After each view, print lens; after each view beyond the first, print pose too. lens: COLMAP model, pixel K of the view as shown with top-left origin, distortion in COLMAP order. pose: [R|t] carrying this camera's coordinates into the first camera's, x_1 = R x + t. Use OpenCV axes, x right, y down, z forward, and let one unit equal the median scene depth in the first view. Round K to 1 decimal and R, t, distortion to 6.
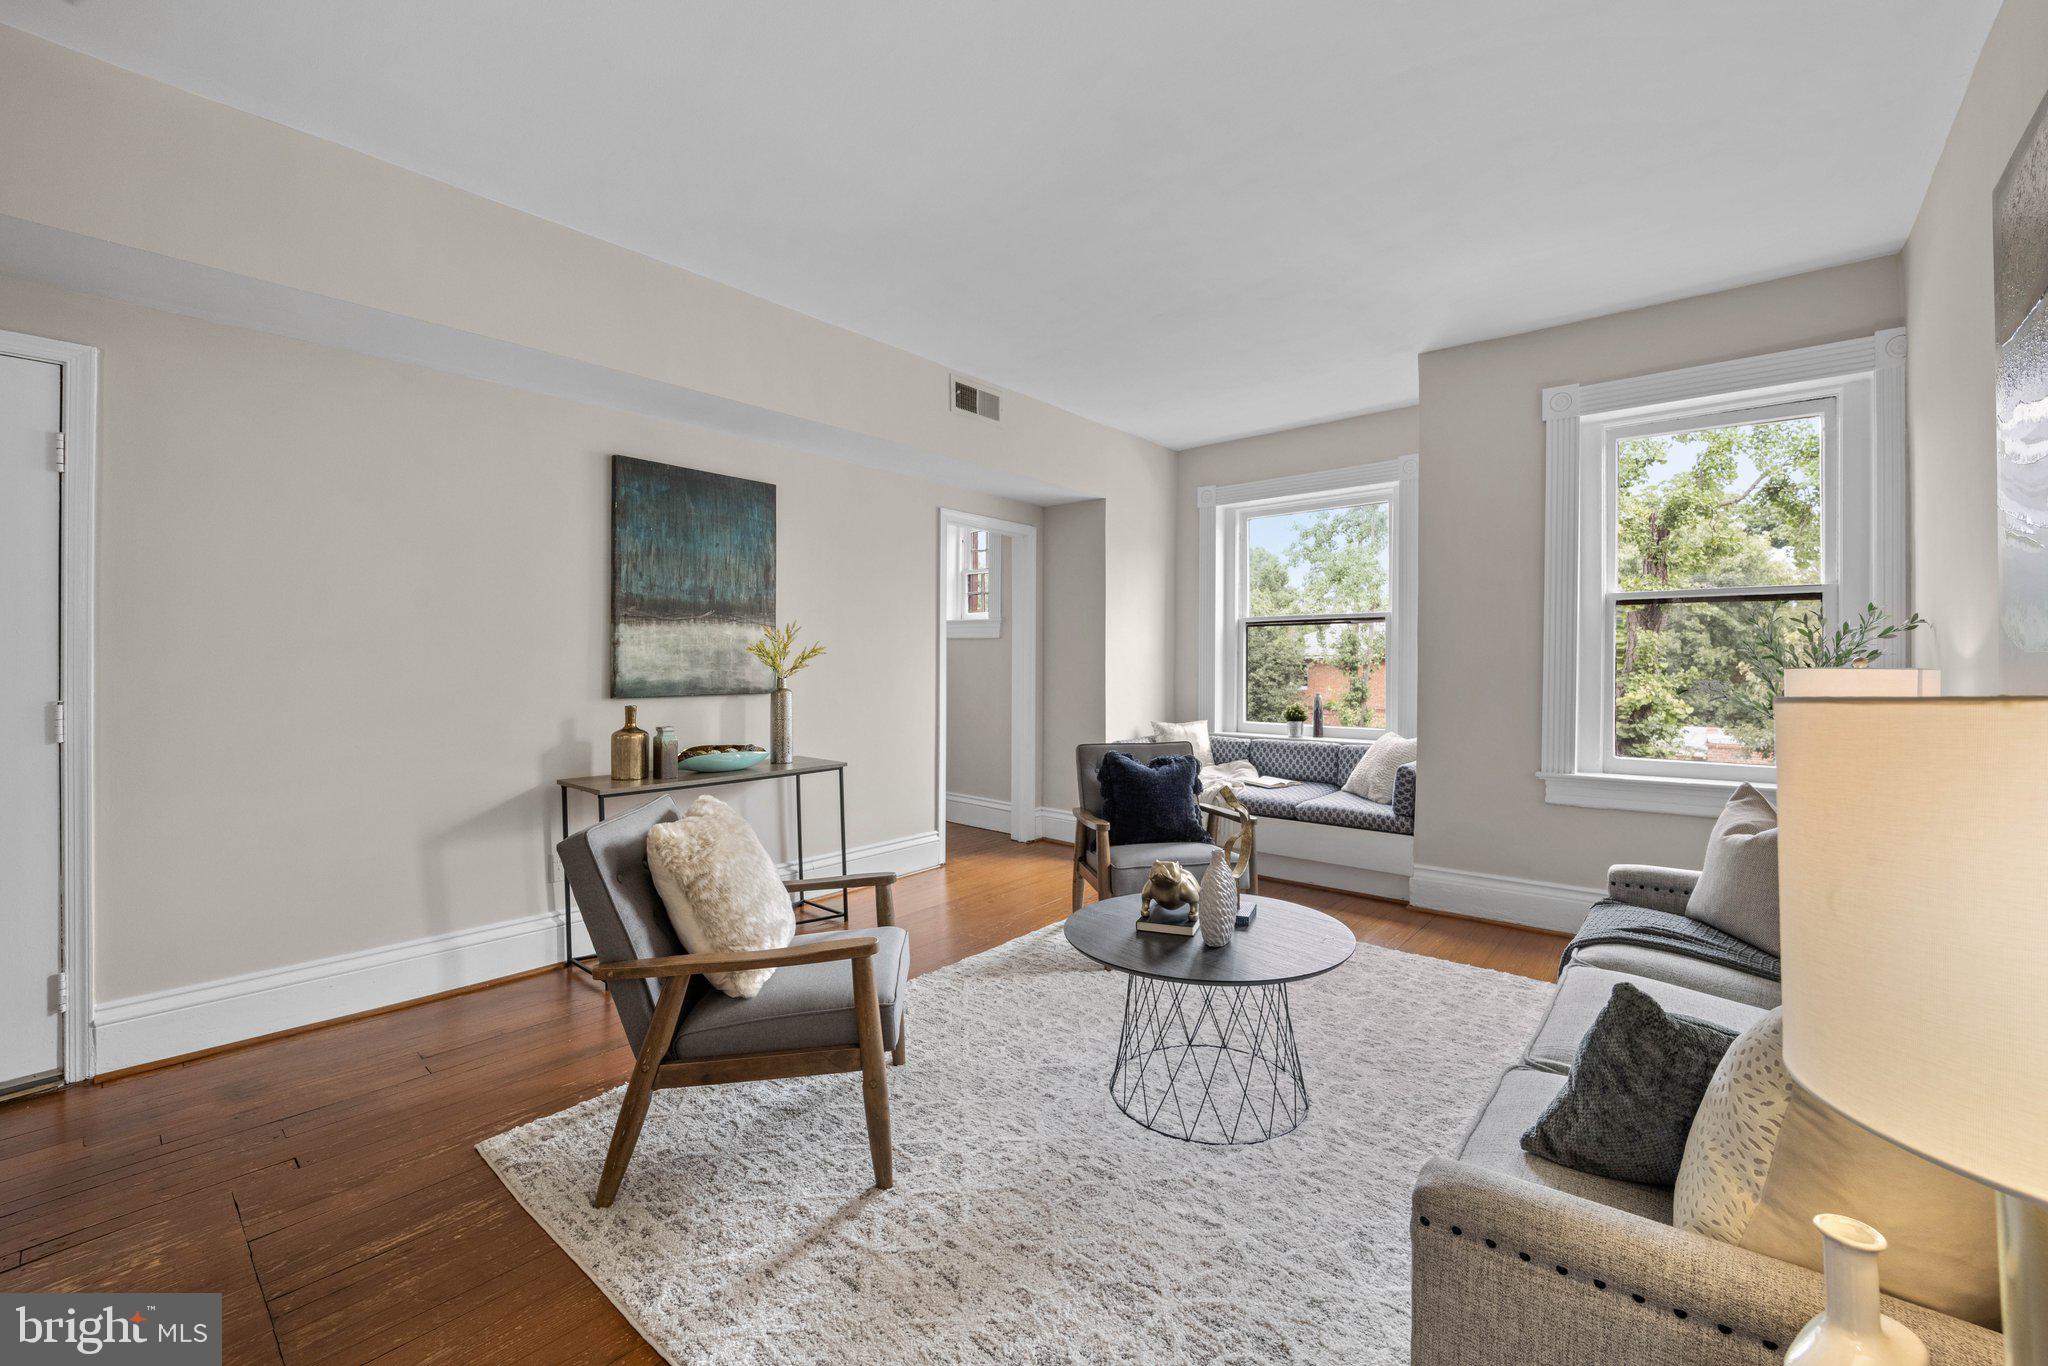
lens RADIAL K [[831.6, 0, 1043.1], [0, 831.6, 657.3], [0, 0, 1]] dist [-0.012018, -0.000383]
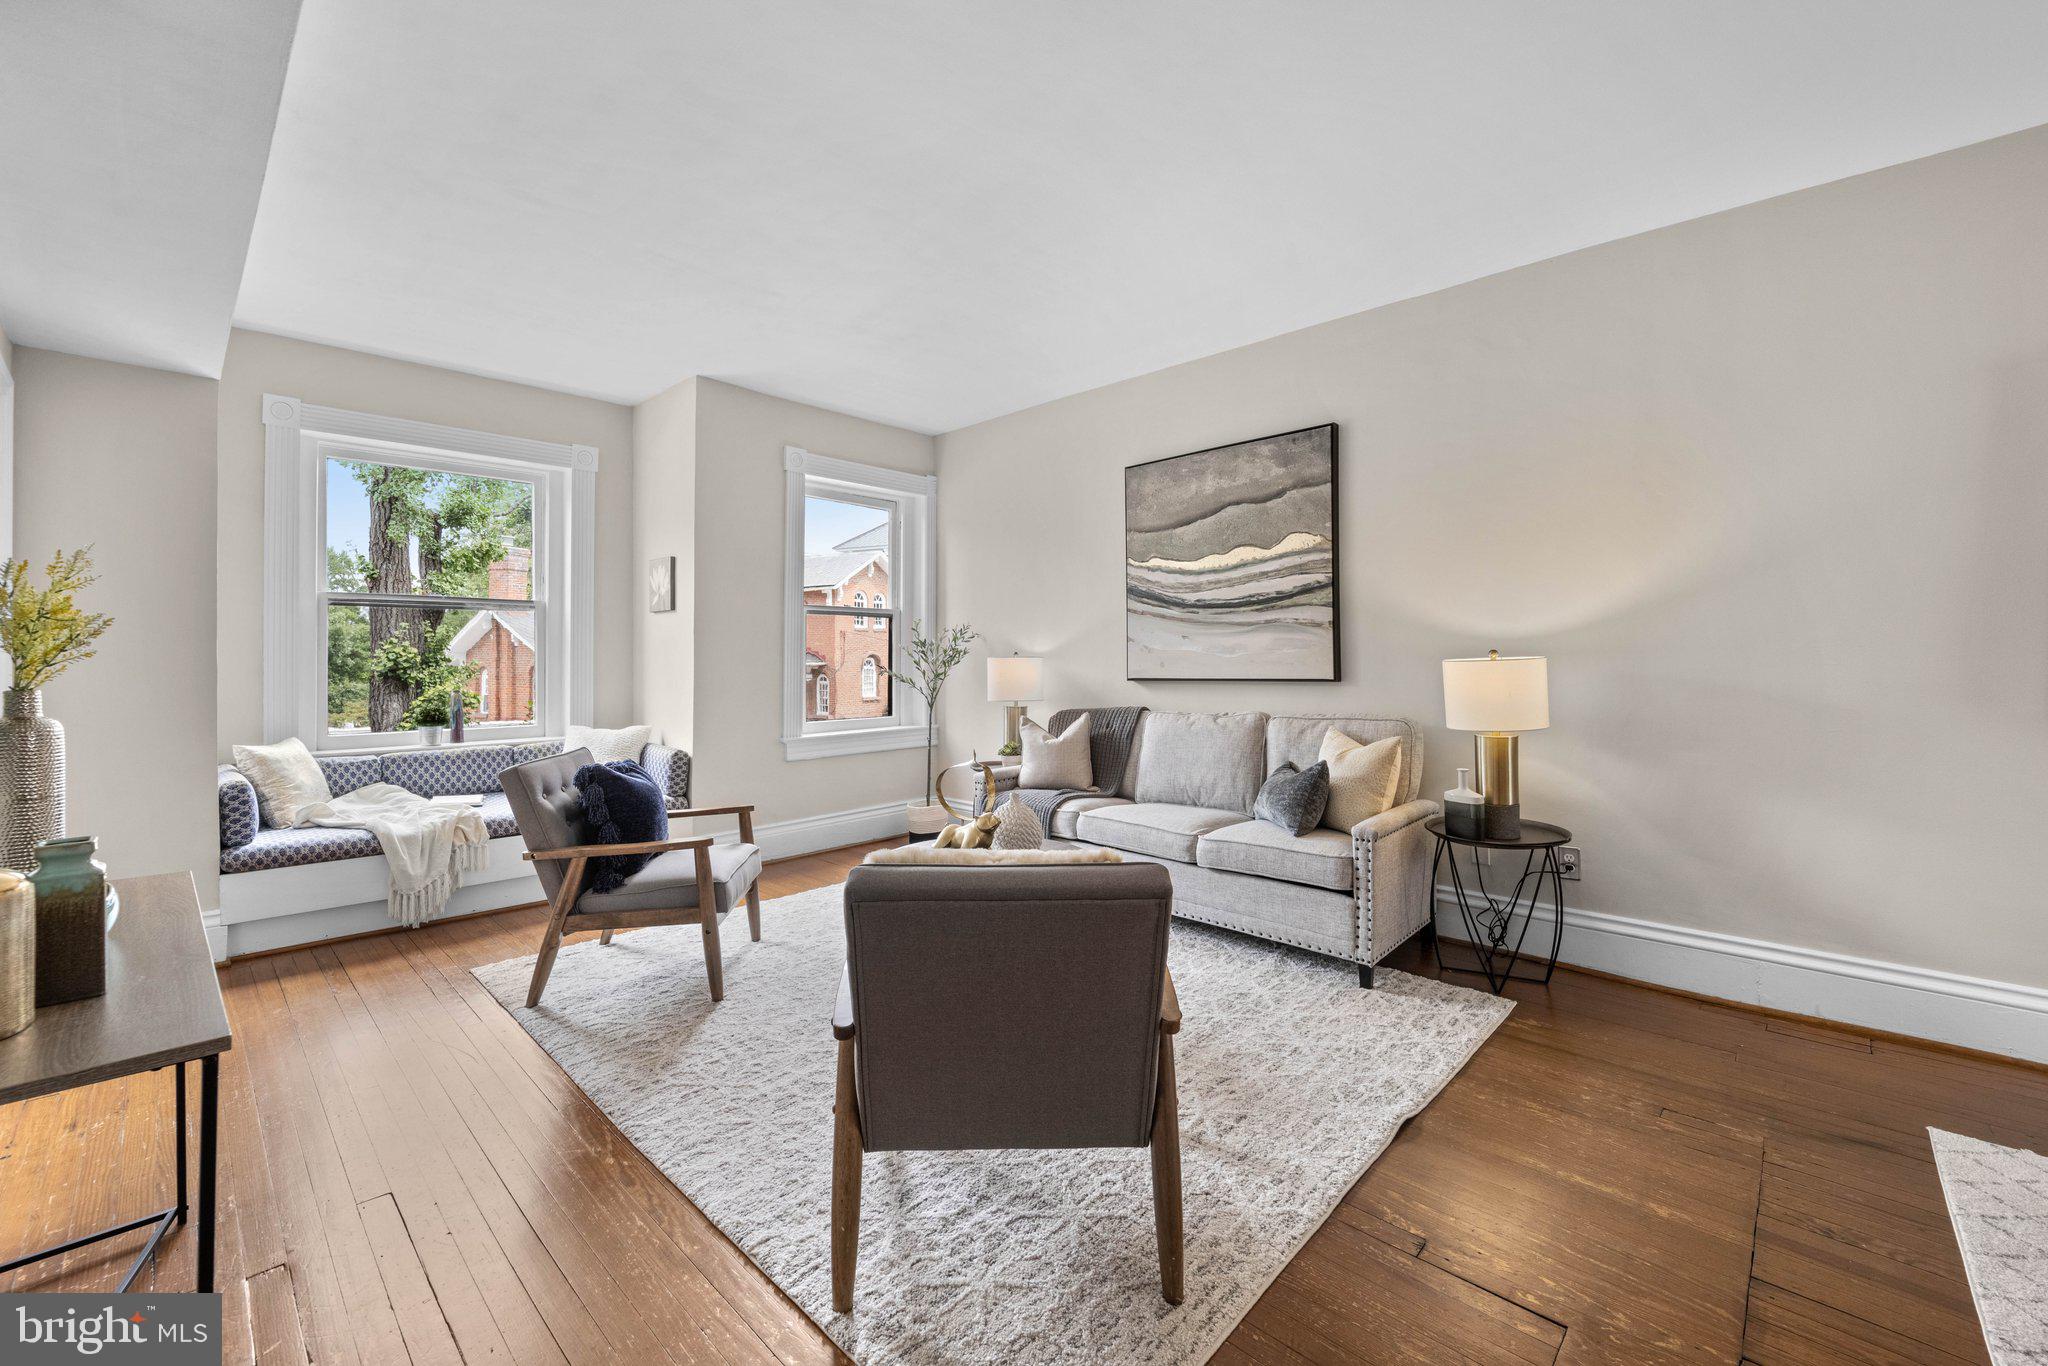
lens RADIAL K [[823.6, 0, 1019.8], [0, 823.6, 661.5], [0, 0, 1]] dist [0.000346, -0.012470]
pose [[0.068962, -0.006702, 0.997597, -0.678294], [-0.006392, 0.999954, 0.007159, 0.005727], [-0.997599, -0.006871, 0.068916, 0.545943]]
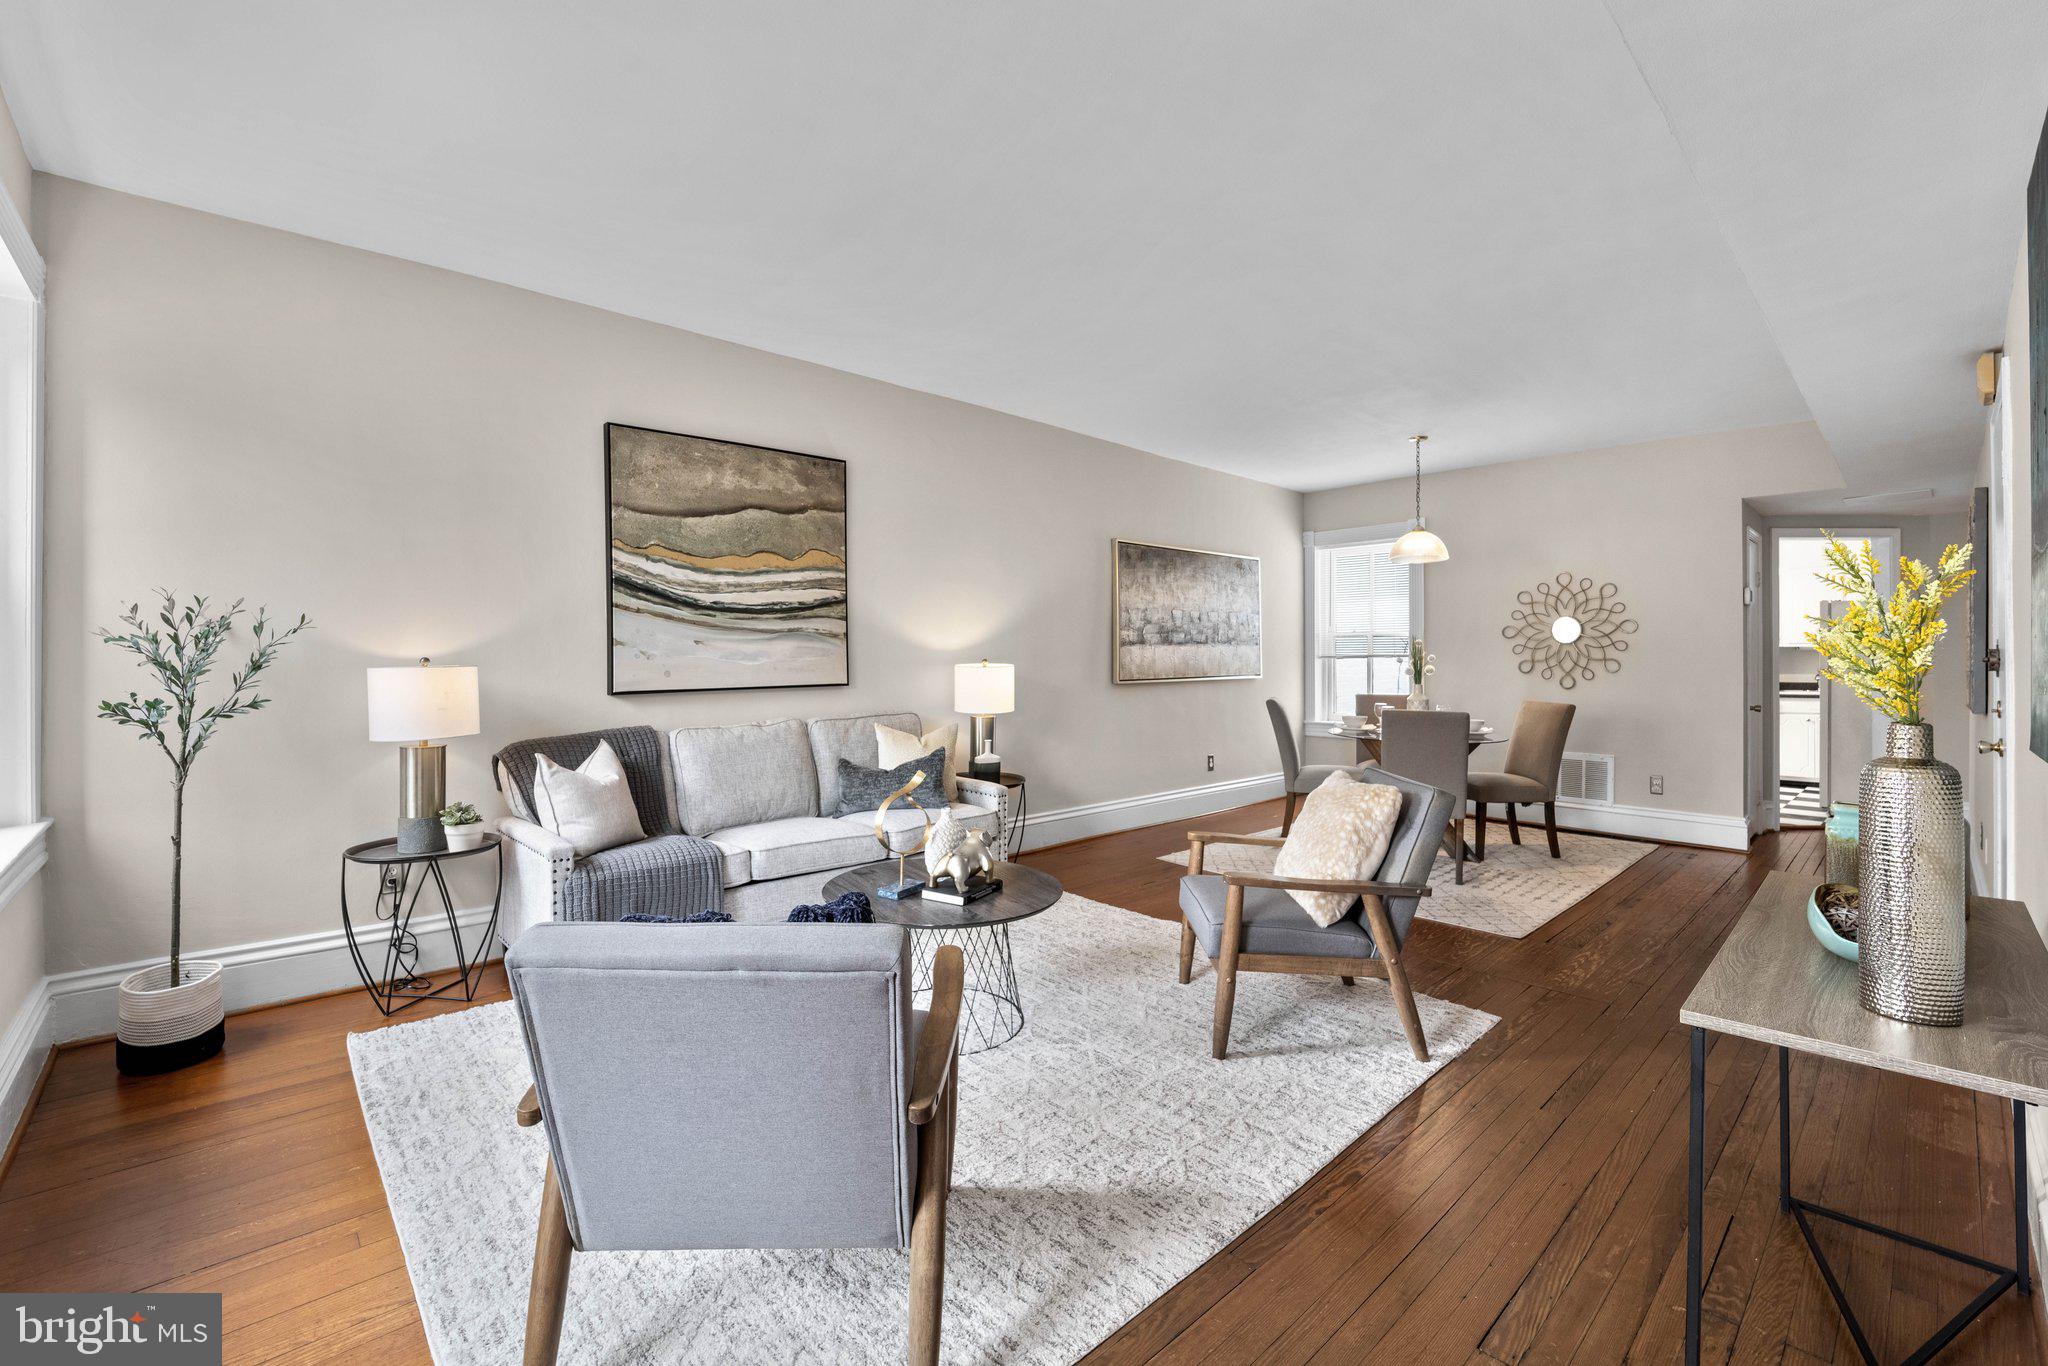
lens RADIAL K [[831.6, 0, 1043.1], [0, 831.6, 657.3], [0, 0, 1]] dist [-0.012018, -0.000383]
pose [[-0.991883, -0.006168, 0.127001, -0.070130], [-0.006617, 0.999973, -0.003116, -0.002483], [-0.126978, -0.003932, -0.991898, 1.363144]]
